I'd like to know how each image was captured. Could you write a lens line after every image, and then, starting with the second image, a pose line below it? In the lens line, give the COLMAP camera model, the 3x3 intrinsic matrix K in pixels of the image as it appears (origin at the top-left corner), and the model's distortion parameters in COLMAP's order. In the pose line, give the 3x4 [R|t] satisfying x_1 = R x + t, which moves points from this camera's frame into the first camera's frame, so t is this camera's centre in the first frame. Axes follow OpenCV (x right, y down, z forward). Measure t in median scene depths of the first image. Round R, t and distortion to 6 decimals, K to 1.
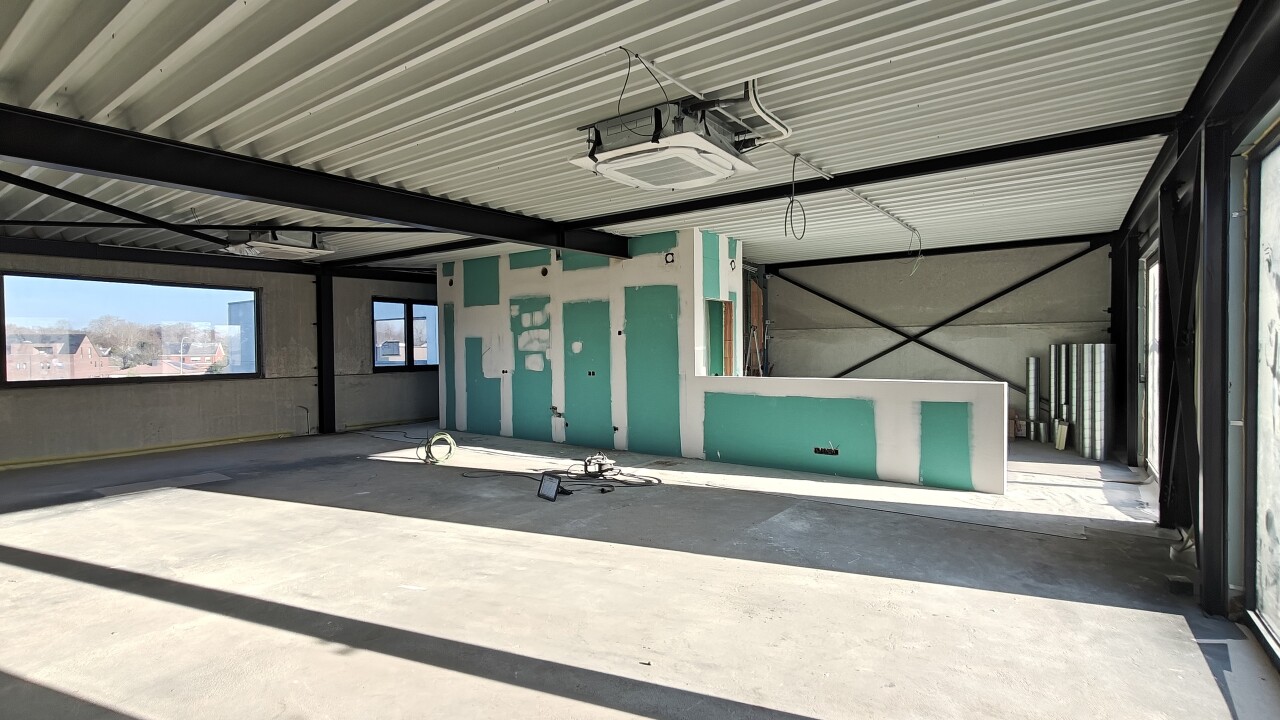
lens RADIAL K [[598.1, 0, 634.1], [0, 598.1, 359.5], [0, 0, 1]] dist [-0.001625, 0.003556]
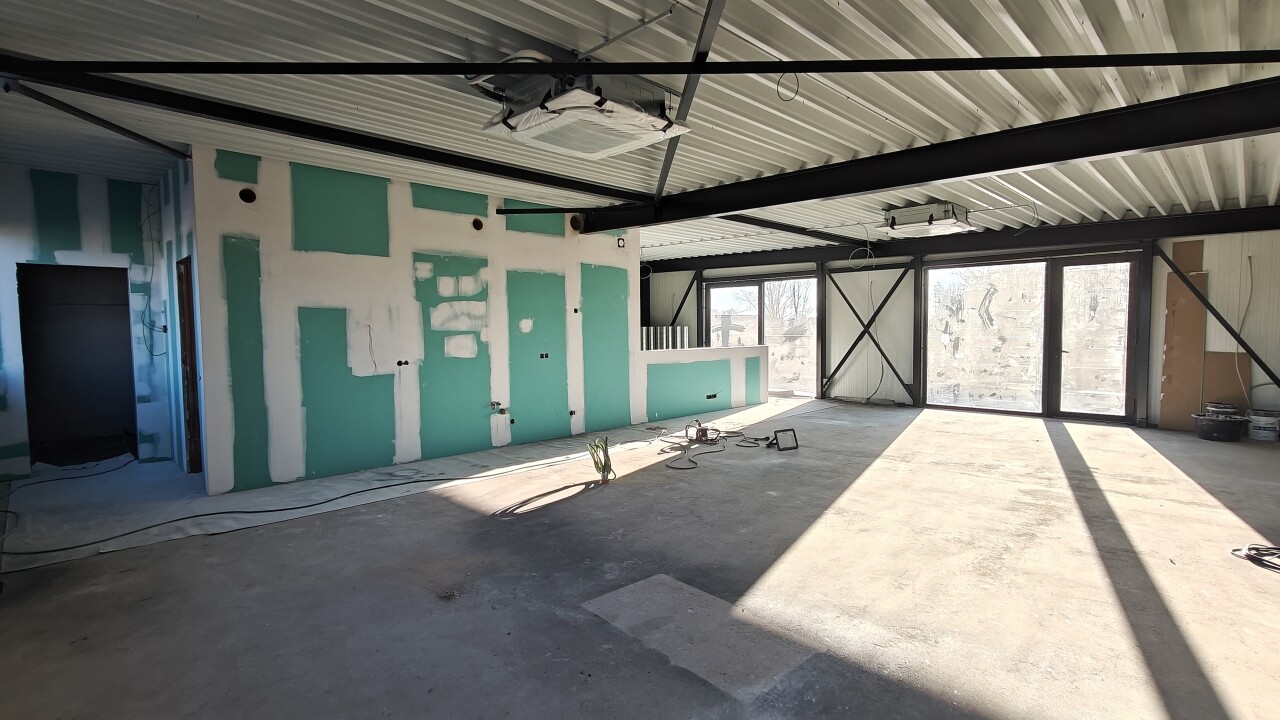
lens RADIAL K [[598.1, 0, 630.3], [0, 598.1, 359.1], [0, 0, 1]] dist [-0.001625, 0.003556]
pose [[0.171184, -0.045685, 0.984179, -0.859877], [0.025688, 0.998792, 0.041895, -0.005031], [-0.984904, 0.018109, 0.172151, 0.688132]]
